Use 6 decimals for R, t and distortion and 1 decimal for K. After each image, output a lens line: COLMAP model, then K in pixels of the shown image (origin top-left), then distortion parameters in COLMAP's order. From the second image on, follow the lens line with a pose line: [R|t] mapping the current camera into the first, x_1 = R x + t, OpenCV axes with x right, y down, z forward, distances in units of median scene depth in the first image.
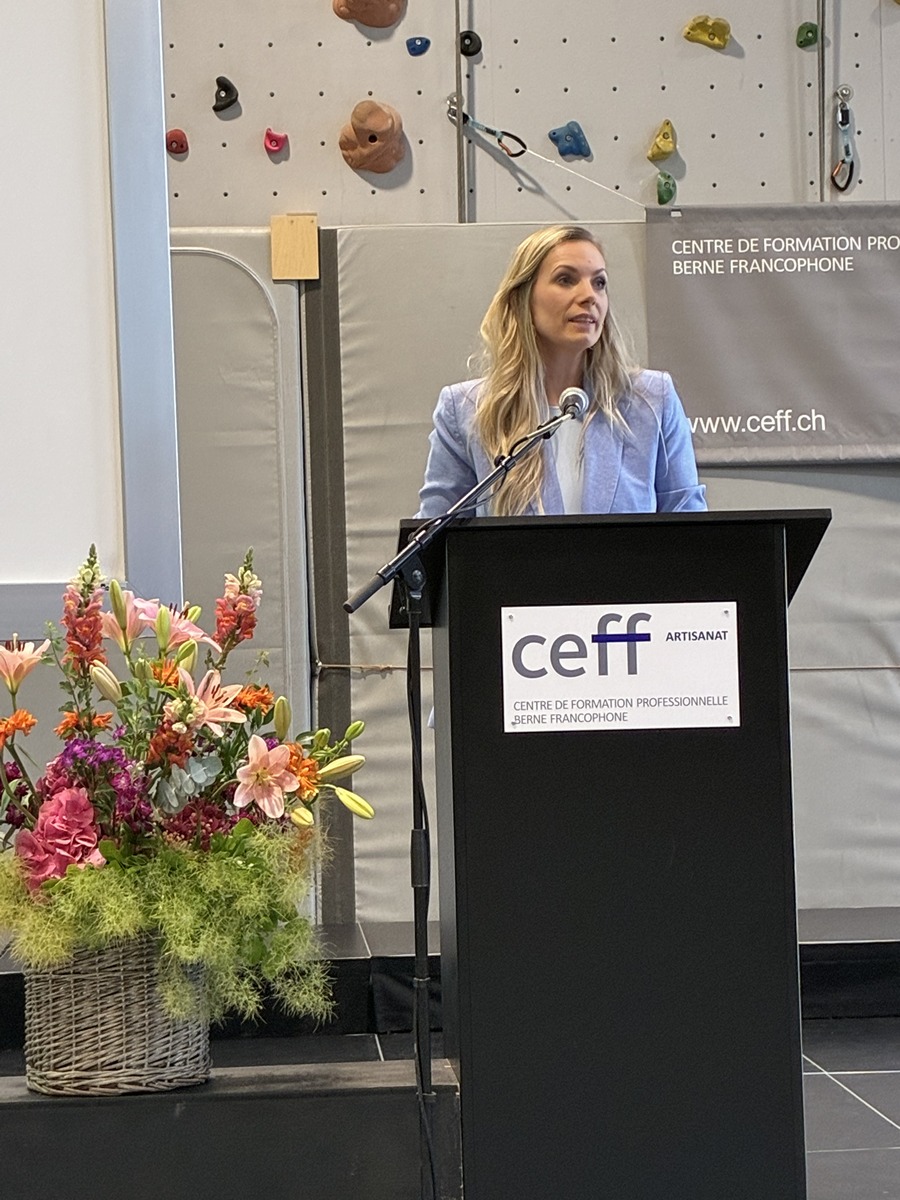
lens RADIAL K [[2868.1, 0, 450.4], [0, 2868.1, 601.6], [0, 0, 1]] dist [0.350576, -2.355044]
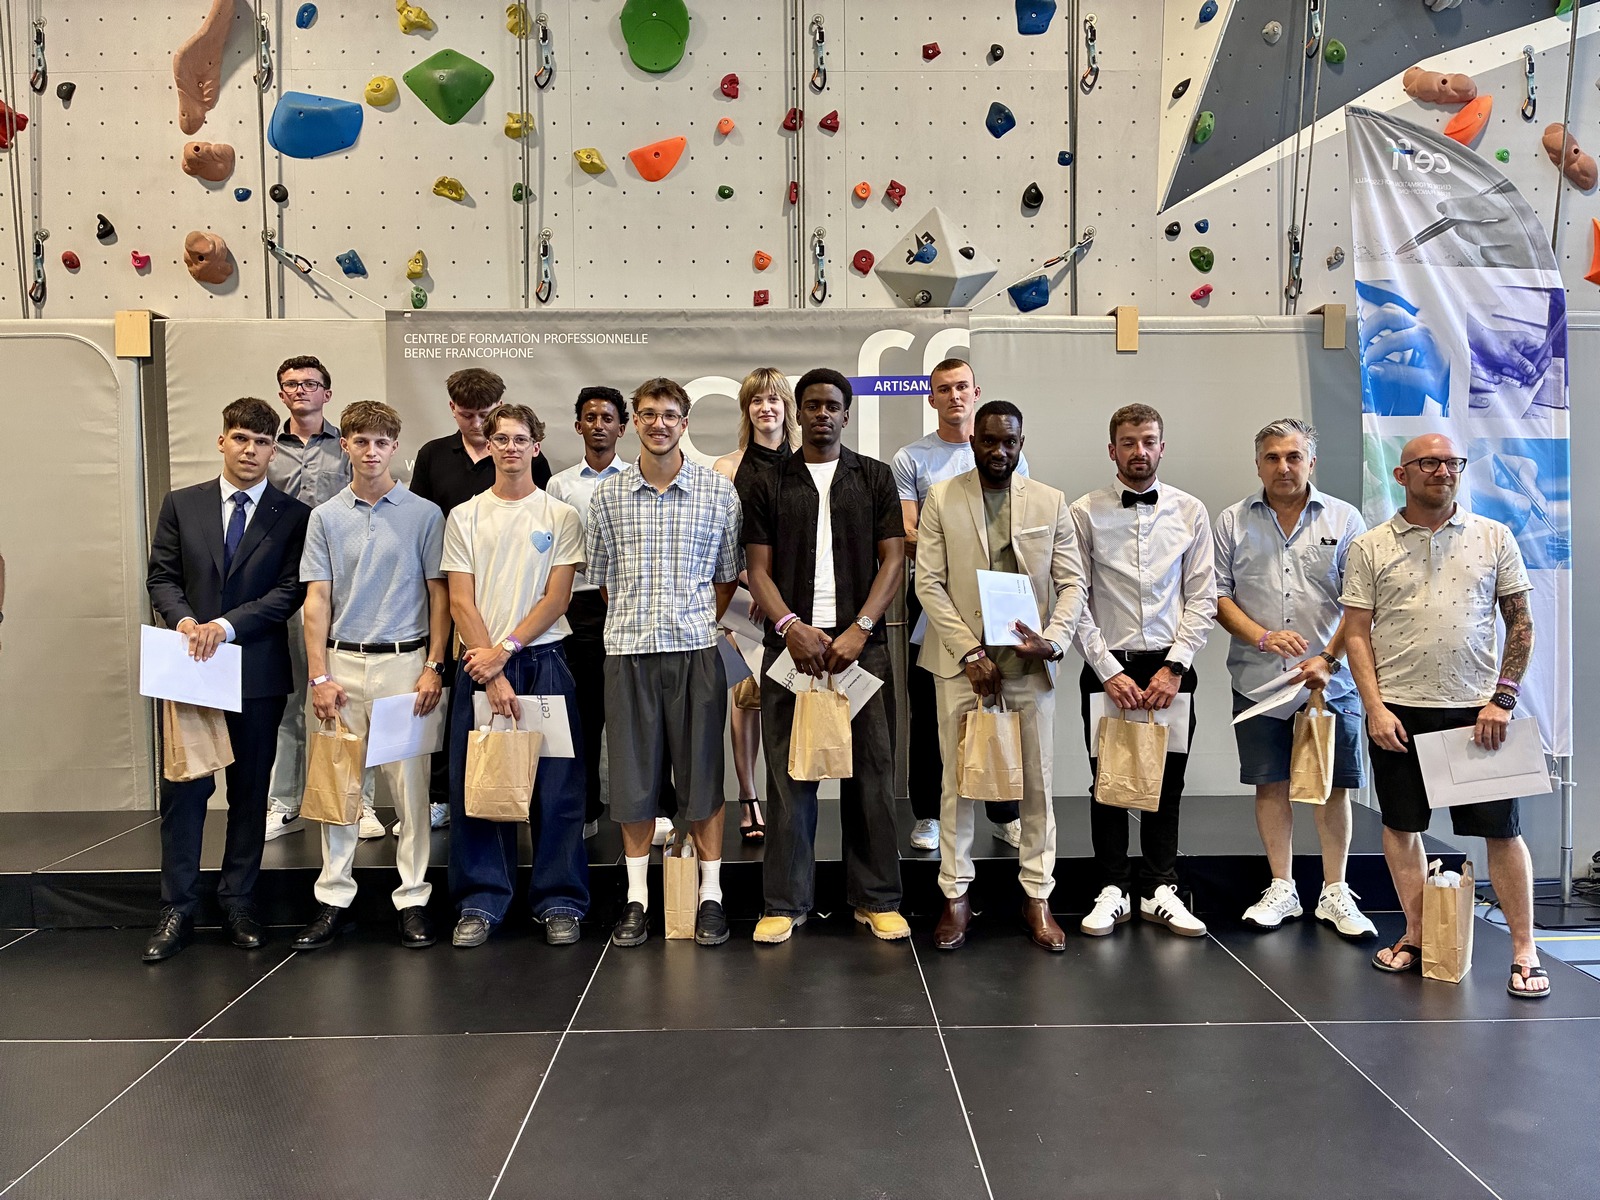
lens RADIAL K [[1204.8, 0, 810.0], [0, 1204.8, 593.7], [0, 0, 1]] dist [-0.006779, 0.056110]
pose [[0.999070, 0.020627, -0.037864, 0.301149], [-0.018290, 0.997966, 0.061065, -0.038013], [0.039047, -0.060315, 0.997415, 0.414393]]
